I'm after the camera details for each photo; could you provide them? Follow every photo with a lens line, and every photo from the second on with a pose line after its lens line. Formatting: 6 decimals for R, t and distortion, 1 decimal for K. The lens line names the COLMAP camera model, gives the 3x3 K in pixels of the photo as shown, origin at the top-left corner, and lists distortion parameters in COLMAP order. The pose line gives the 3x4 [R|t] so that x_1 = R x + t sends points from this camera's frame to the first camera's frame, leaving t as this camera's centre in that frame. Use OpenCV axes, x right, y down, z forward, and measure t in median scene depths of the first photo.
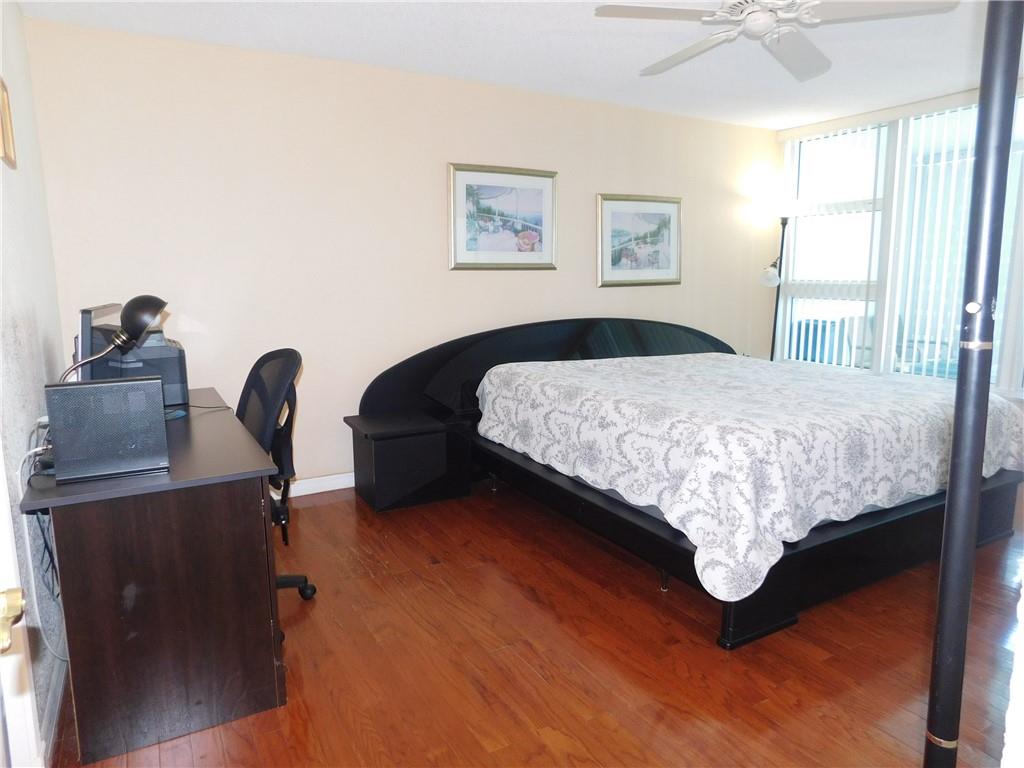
lens RADIAL K [[674.0, 0, 514.4], [0, 674.0, 381.1], [0, 0, 1]] dist [-0.071663, 0.056560]
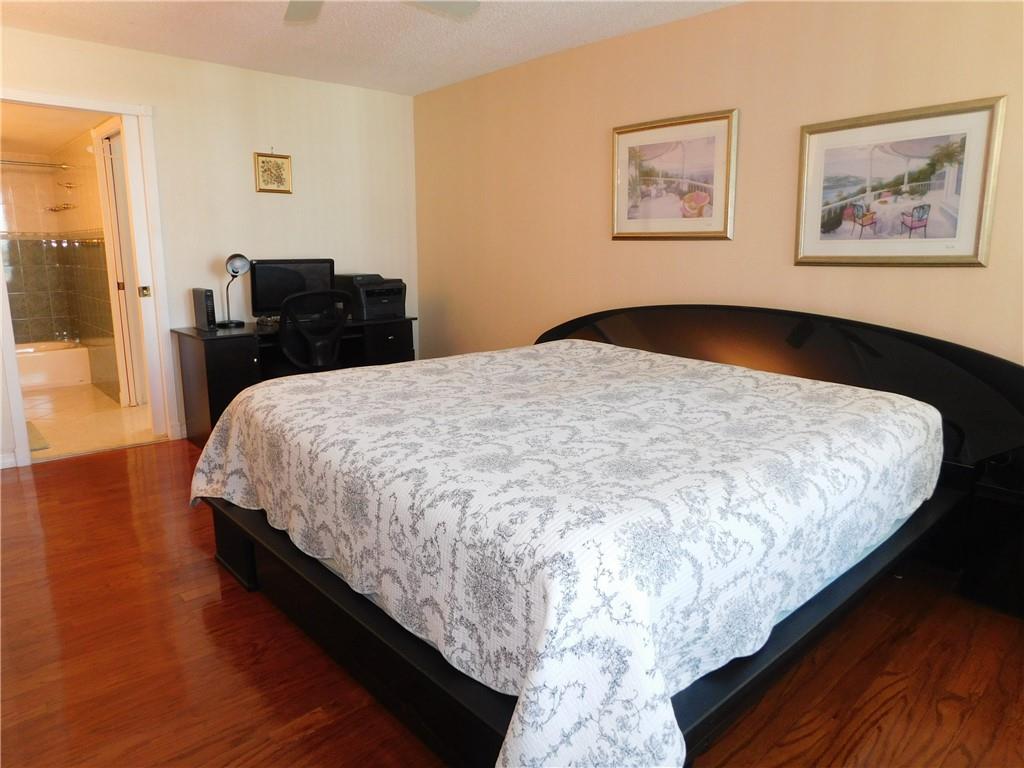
lens RADIAL K [[671.3, 0, 515.6], [0, 671.3, 382.8], [0, 0, 1]] dist [-0.082988, 0.067511]
pose [[0.219141, 0.220982, -0.950339, 0.828732], [-0.120994, 0.972651, 0.198270, -0.138438], [0.968162, 0.071536, 0.239885, 0.644876]]
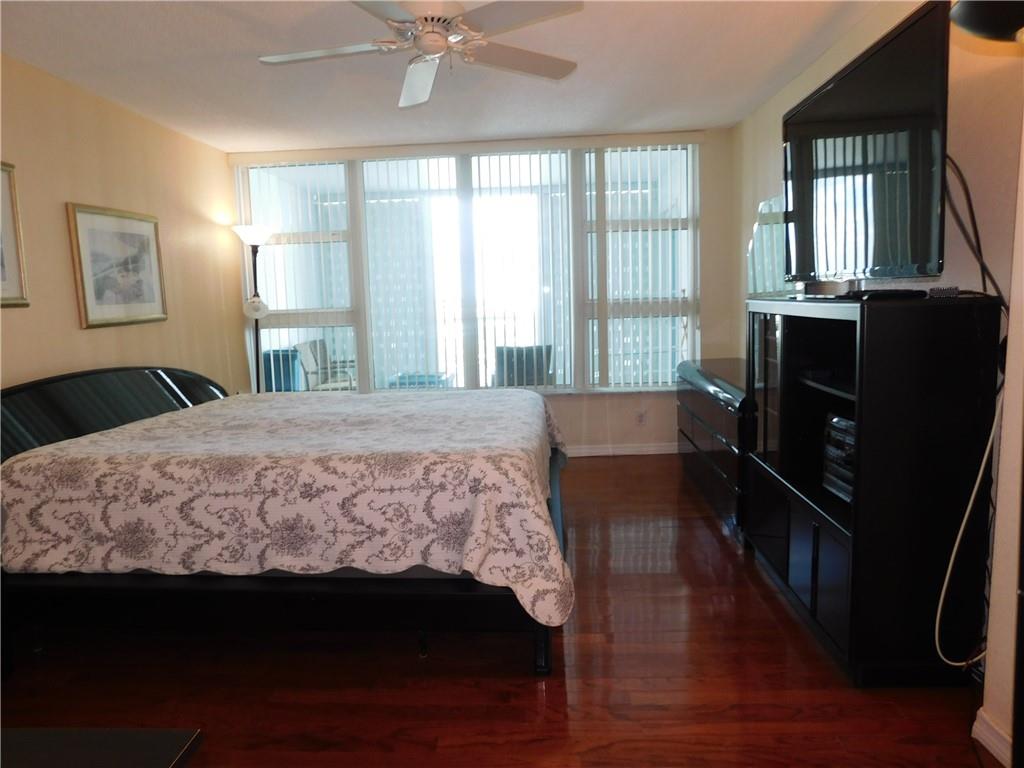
lens RADIAL K [[671.3, 0, 515.6], [0, 671.3, 382.8], [0, 0, 1]] dist [-0.082988, 0.067511]
pose [[0.539687, -0.120876, 0.833143, -0.257534], [0.159381, 0.986412, 0.039871, -0.038741], [-0.826641, 0.111270, 0.551619, 0.243832]]
